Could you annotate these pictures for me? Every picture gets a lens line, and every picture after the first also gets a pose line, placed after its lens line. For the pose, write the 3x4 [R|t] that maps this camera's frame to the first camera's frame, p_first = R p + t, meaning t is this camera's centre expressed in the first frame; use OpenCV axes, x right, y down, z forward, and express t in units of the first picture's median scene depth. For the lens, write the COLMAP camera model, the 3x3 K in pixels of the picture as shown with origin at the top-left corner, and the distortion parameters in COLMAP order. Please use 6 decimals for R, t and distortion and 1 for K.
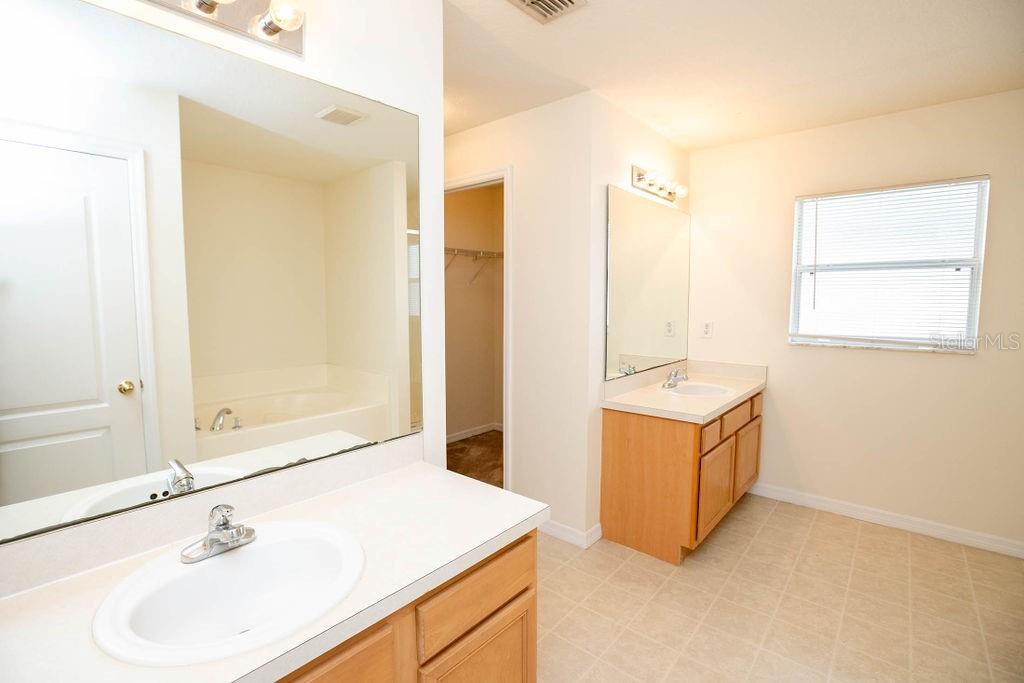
lens RADIAL K [[475.8, 0, 484.1], [0, 475.8, 339.9], [0, 0, 1]] dist [-0.043657, 0.000245]
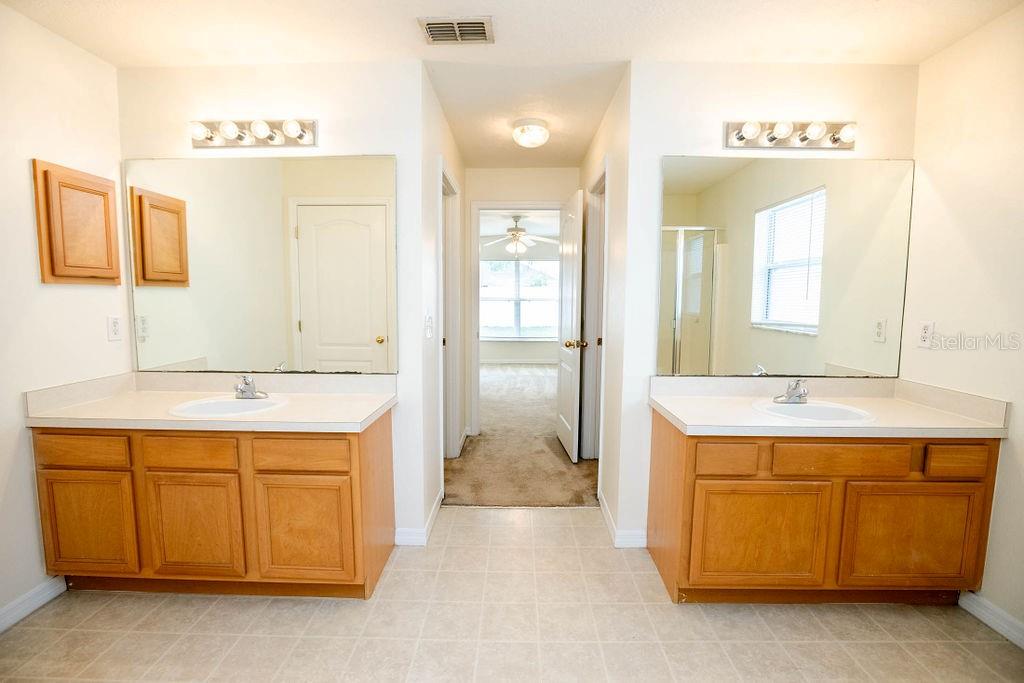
lens RADIAL K [[476.2, 0, 512.0], [0, 476.2, 341.5], [0, 0, 1]] dist [-0.062222, 0.024664]
pose [[0.656429, 0.078321, -0.750312, 0.748192], [-0.077041, 0.996356, 0.036603, 0.011127], [0.750444, 0.033777, 0.660070, 0.201327]]
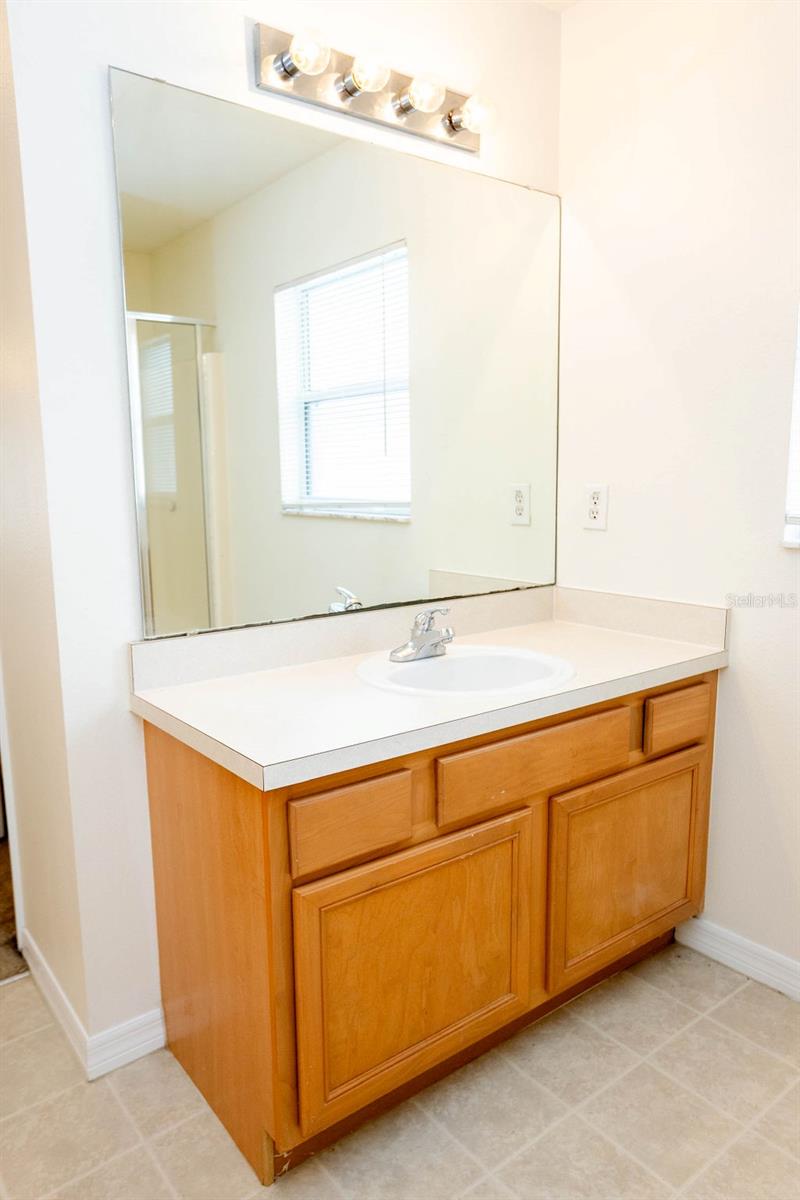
lens RADIAL K [[806.8, 0, 393.9], [0, 806.8, 604.1], [0, 0, 1]] dist [-0.034883, 0.059705]
pose [[0.985146, 0.020363, -0.170508, 0.552892], [-0.007519, 0.997107, 0.075636, 0.010792], [0.171555, -0.073231, 0.982449, 0.427551]]
